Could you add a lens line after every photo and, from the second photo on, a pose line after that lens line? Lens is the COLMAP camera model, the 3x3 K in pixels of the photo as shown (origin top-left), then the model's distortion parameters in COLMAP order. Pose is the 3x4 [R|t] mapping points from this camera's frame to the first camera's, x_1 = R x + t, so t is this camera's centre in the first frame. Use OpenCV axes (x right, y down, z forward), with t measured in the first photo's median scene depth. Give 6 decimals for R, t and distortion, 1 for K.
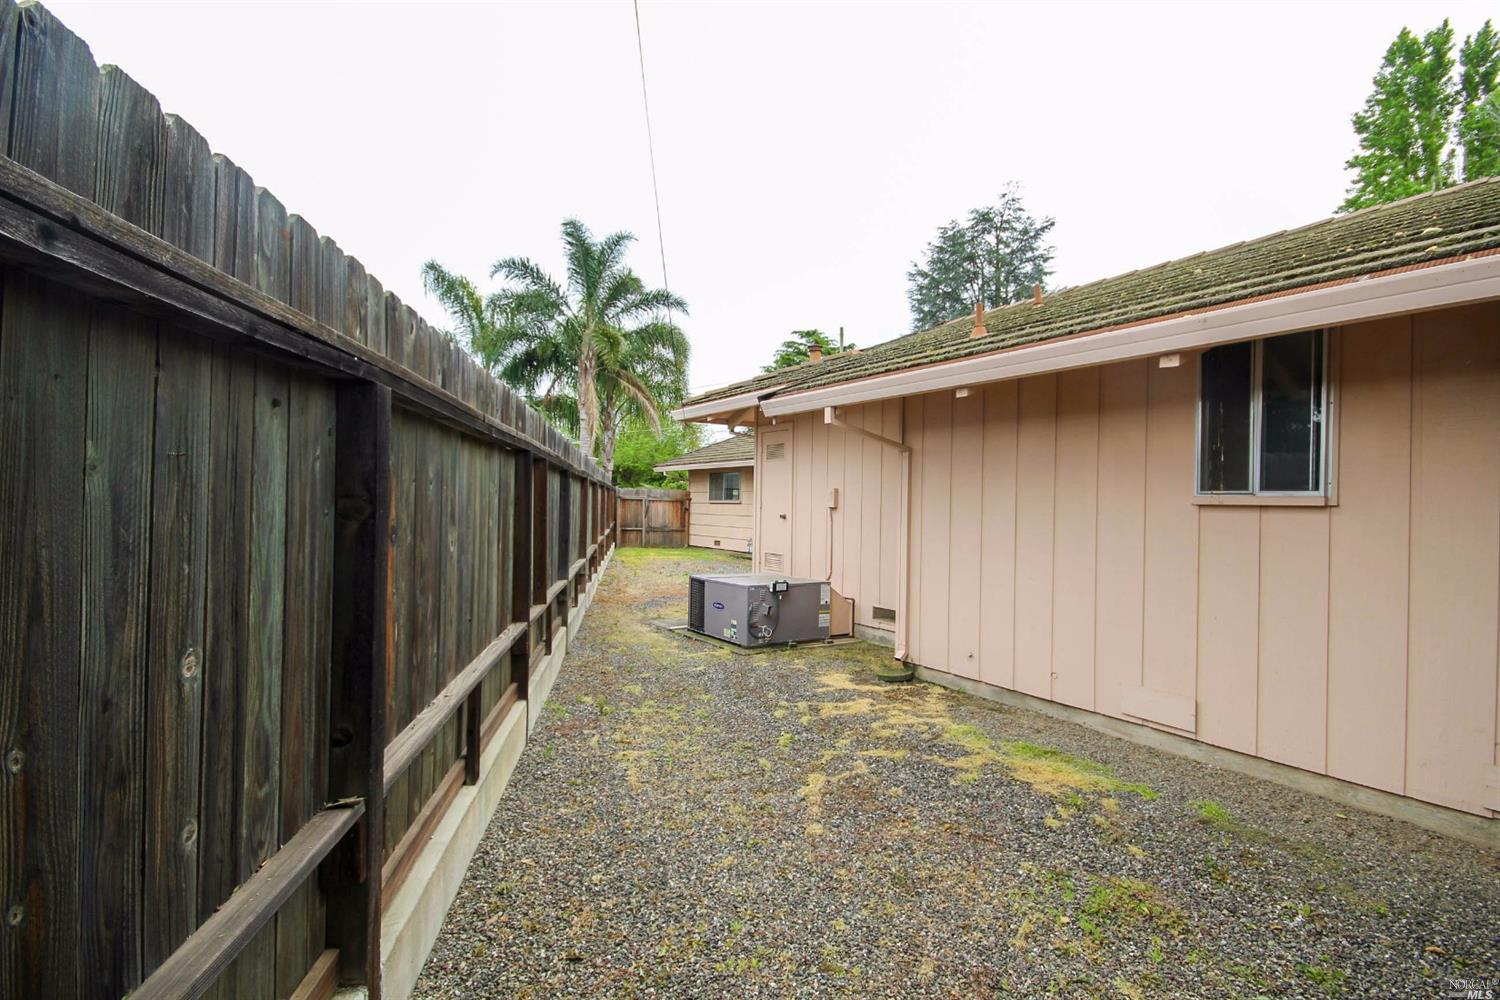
lens RADIAL K [[691.5, 0, 753.5], [0, 691.5, 504.8], [0, 0, 1]] dist [-0.001825, -0.000477]
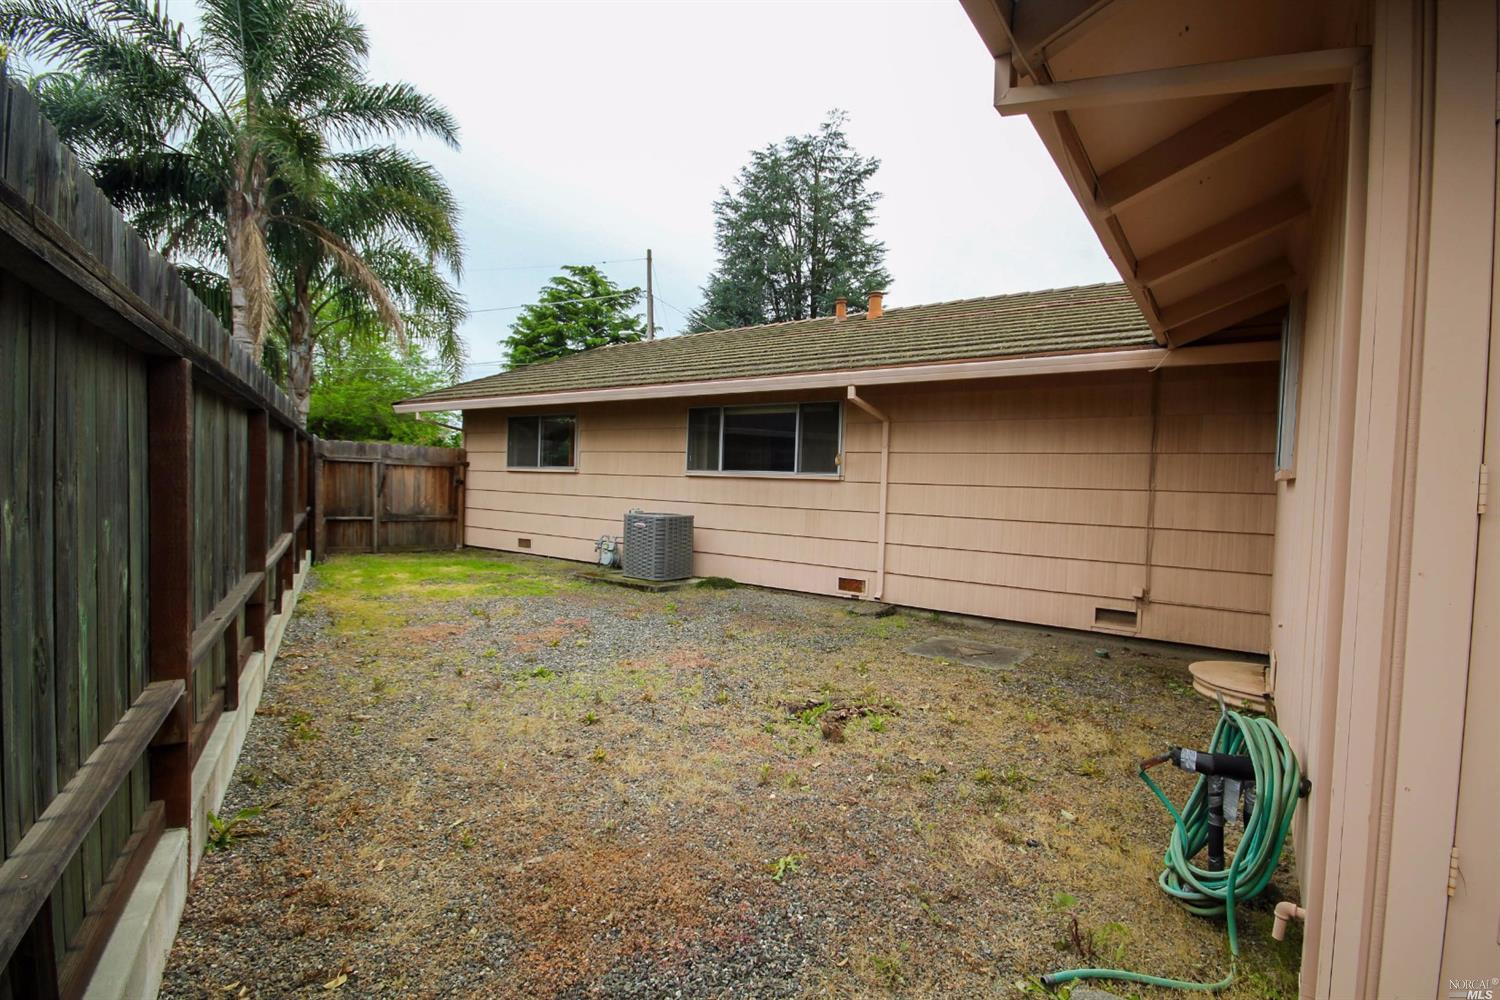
lens RADIAL K [[691.5, 0, 753.5], [0, 691.5, 504.8], [0, 0, 1]] dist [-0.001825, -0.000477]
pose [[0.933932, 0.000003, 0.357451, -0.061565], [-0.014372, 0.999192, 0.037541, 0.000515], [-0.357162, -0.040198, 0.933177, 0.320256]]
